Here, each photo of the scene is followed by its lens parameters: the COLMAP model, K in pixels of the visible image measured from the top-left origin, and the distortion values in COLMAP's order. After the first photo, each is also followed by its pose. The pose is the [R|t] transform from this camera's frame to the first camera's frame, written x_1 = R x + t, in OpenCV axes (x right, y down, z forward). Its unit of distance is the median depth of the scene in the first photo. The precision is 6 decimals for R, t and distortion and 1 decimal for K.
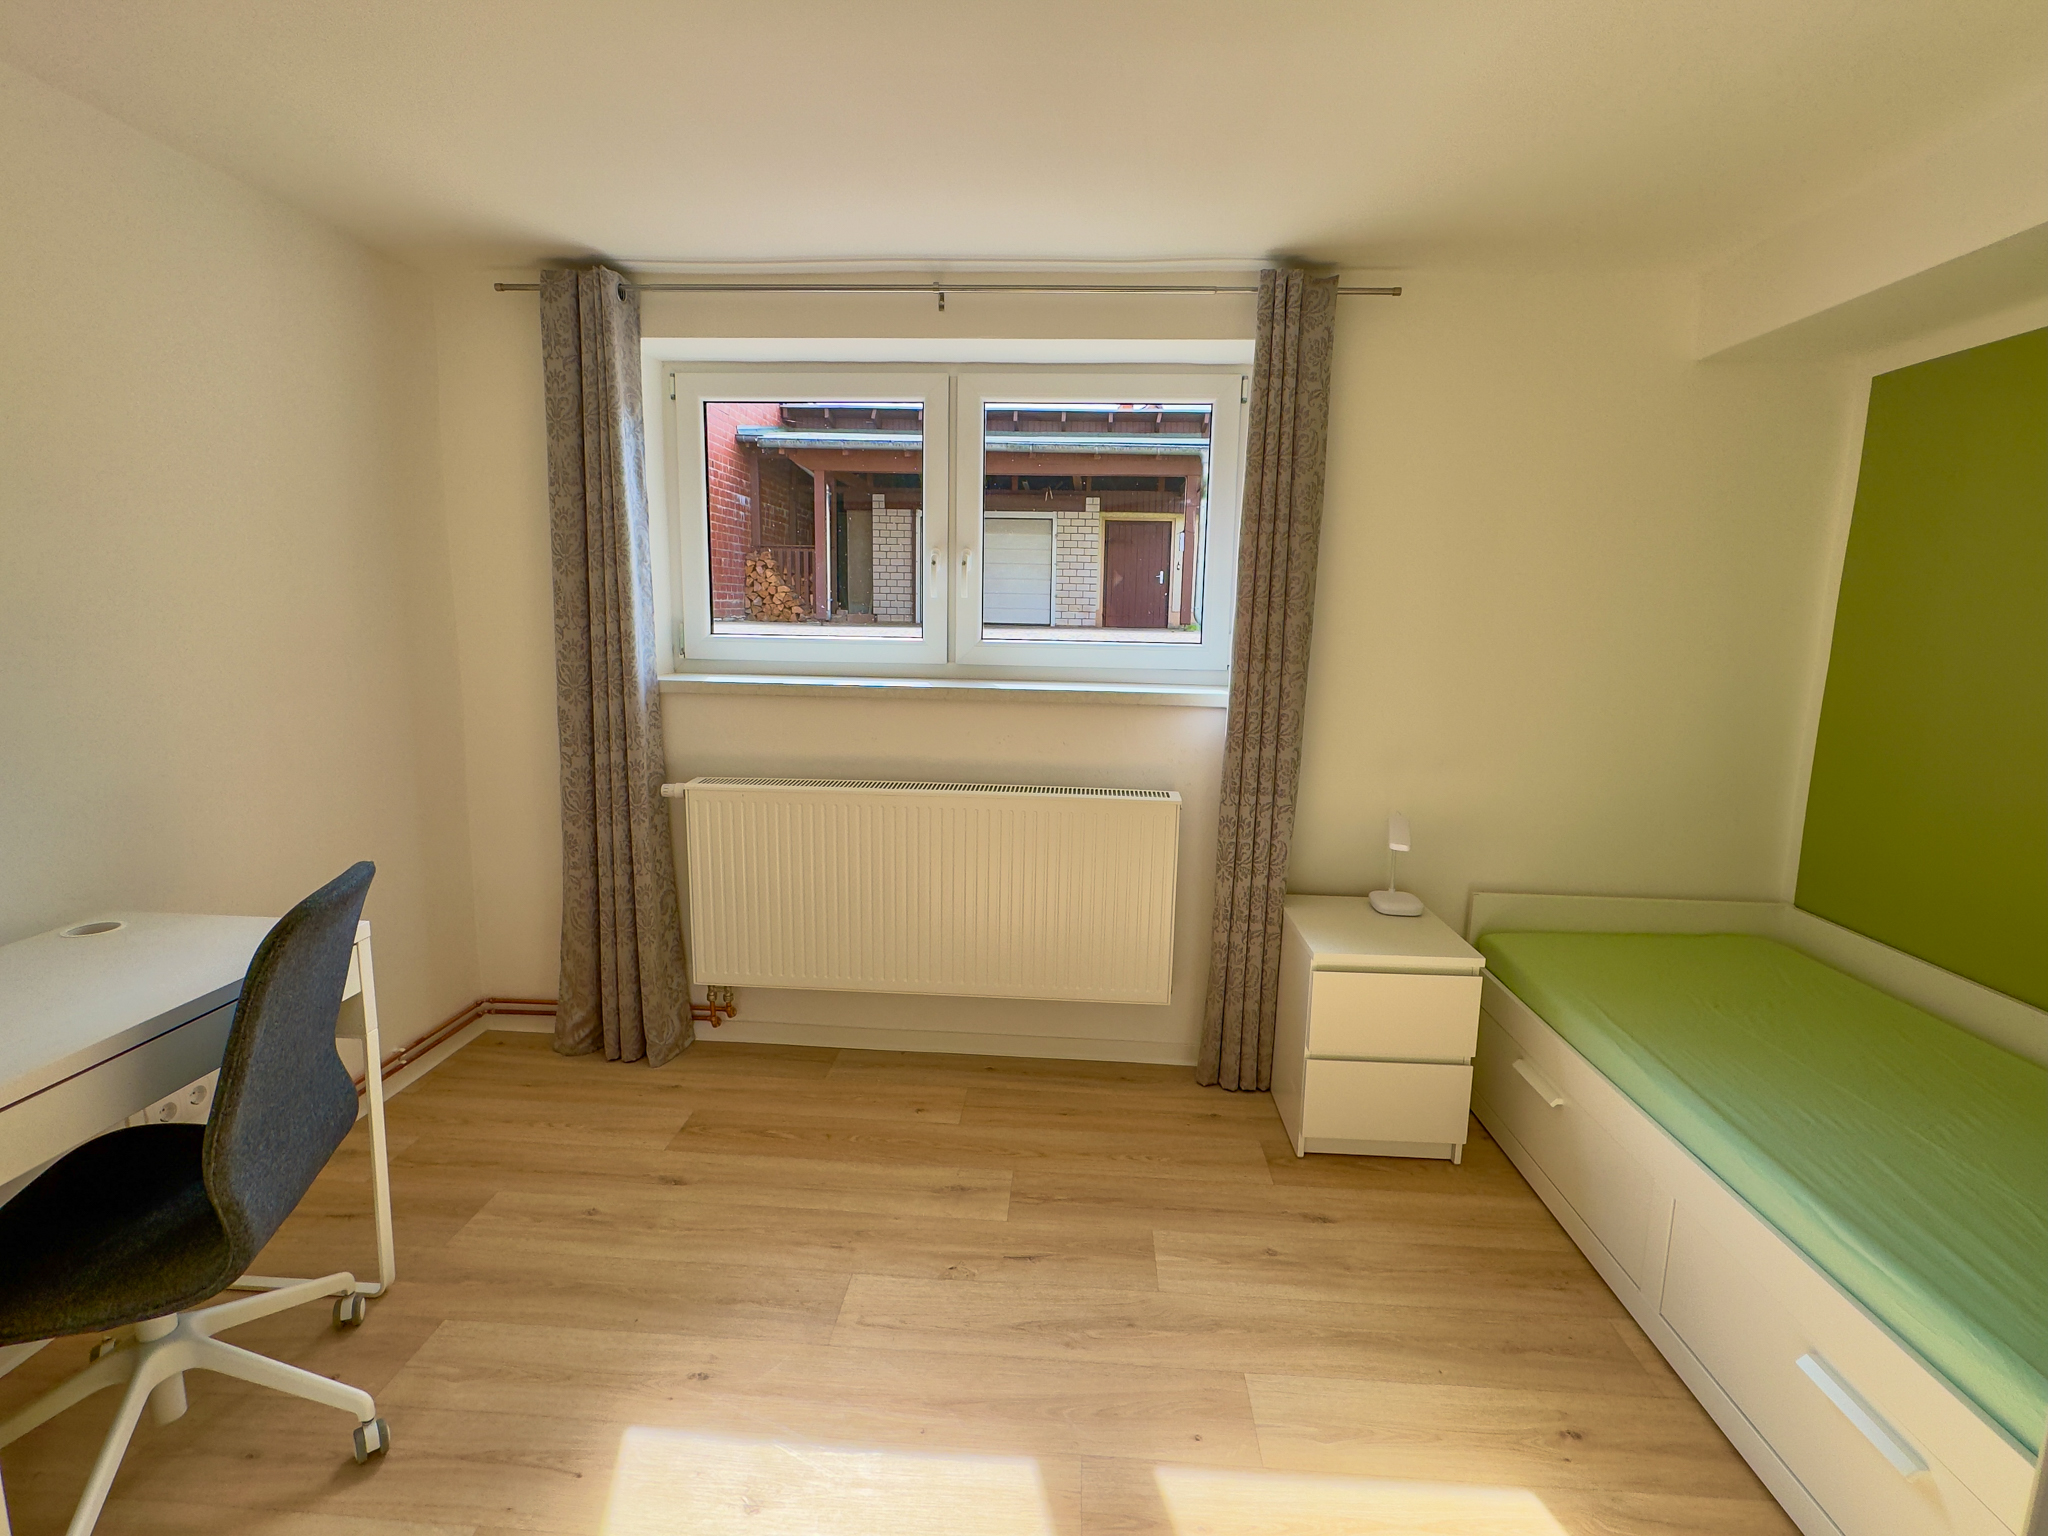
lens RADIAL K [[970.5, 0, 1022.7], [0, 970.5, 763.8], [0, 0, 1]] dist [-0.002815, 0.000476]
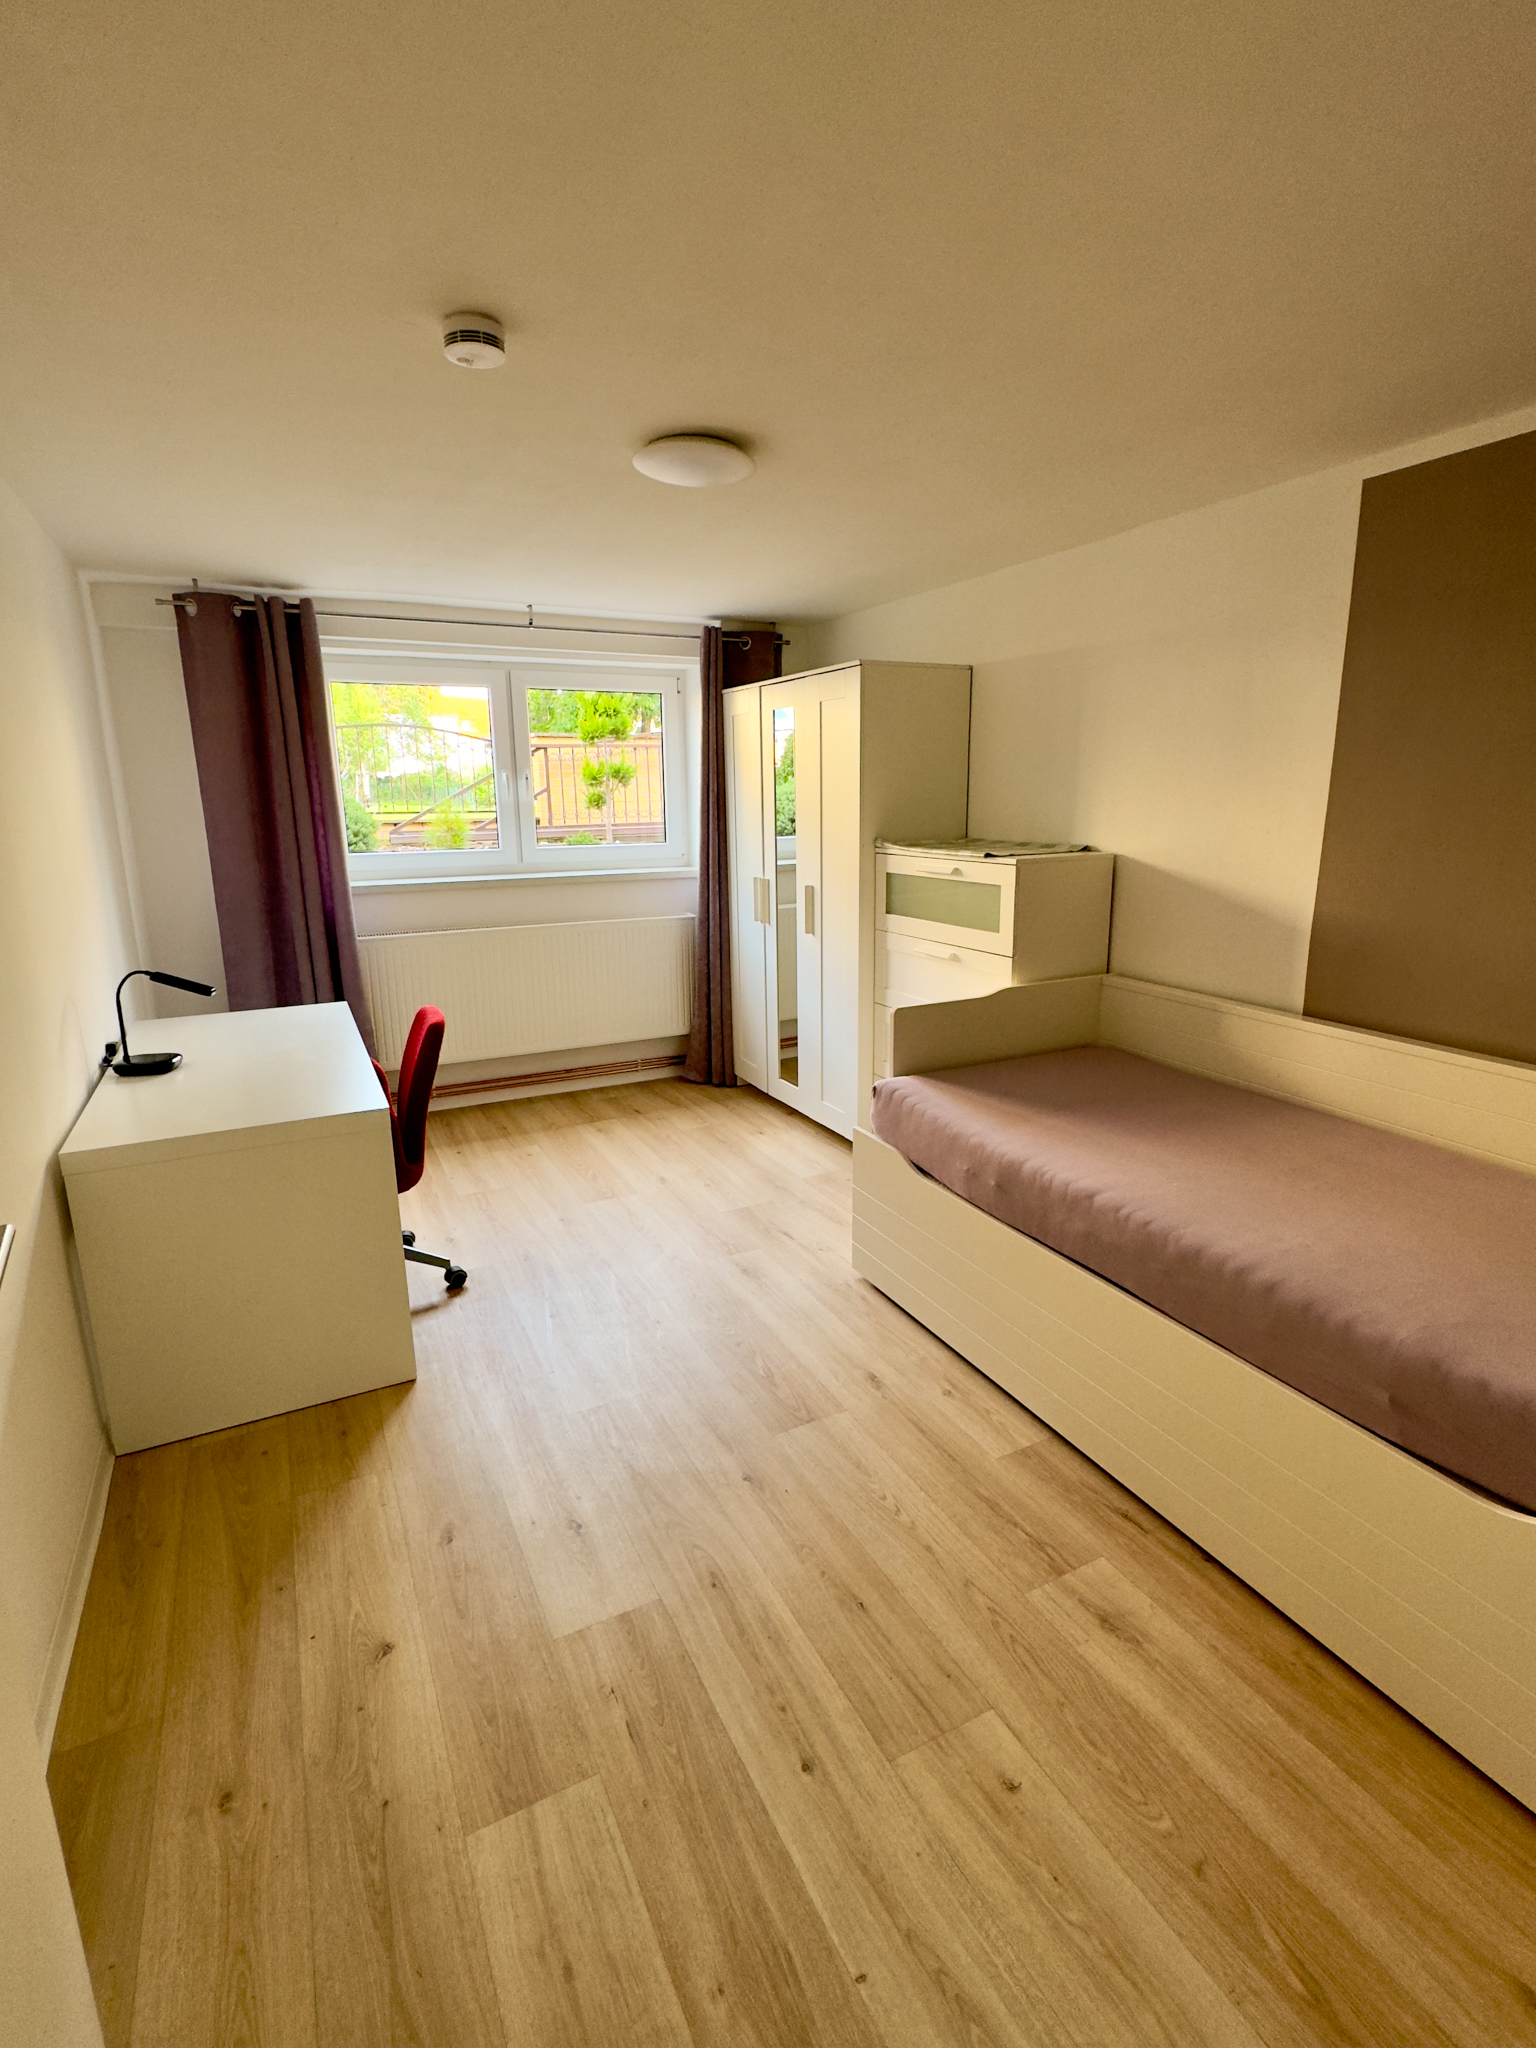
lens RADIAL K [[970.5, 0, 769.4], [0, 970.5, 1041.0], [0, 0, 1]] dist [-0.002815, 0.000476]
pose [[-0.501700, -0.209206, 0.839363, -0.435718], [0.144865, 0.936293, 0.319953, -0.248148], [-0.852825, 0.282115, -0.439432, 1.312624]]
